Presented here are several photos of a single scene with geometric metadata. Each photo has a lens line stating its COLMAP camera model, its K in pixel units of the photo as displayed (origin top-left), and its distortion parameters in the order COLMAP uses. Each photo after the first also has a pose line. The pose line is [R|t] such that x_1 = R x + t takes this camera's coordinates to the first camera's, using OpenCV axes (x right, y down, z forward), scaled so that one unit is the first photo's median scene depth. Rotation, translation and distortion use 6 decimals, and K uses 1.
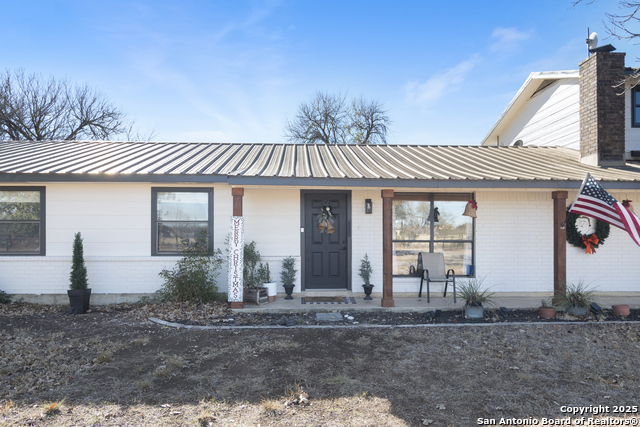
lens RADIAL K [[445.2, 0, 320.0], [0, 445.2, 213.5], [0, 0, 1]] dist [-0.001849, -0.000574]
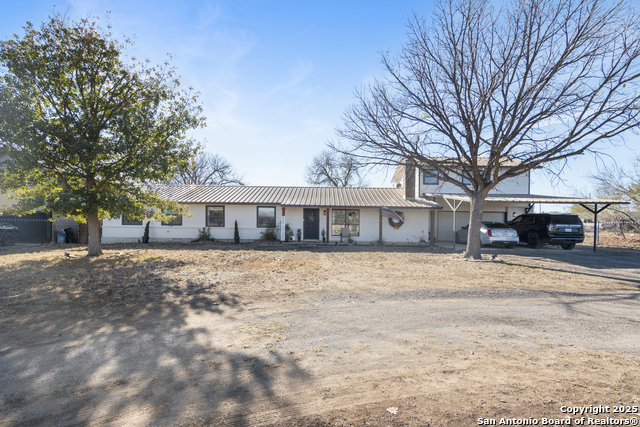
lens RADIAL K [[311.1, 0, 320.0], [0, 311.1, 213.5], [0, 0, 1]] dist [-0.000739, -0.000057]
pose [[0.998041, 0.010632, -0.061656, 0.216992], [-0.009336, 0.999730, 0.021268, -0.058960], [0.061866, -0.020650, 0.997871, -1.225047]]
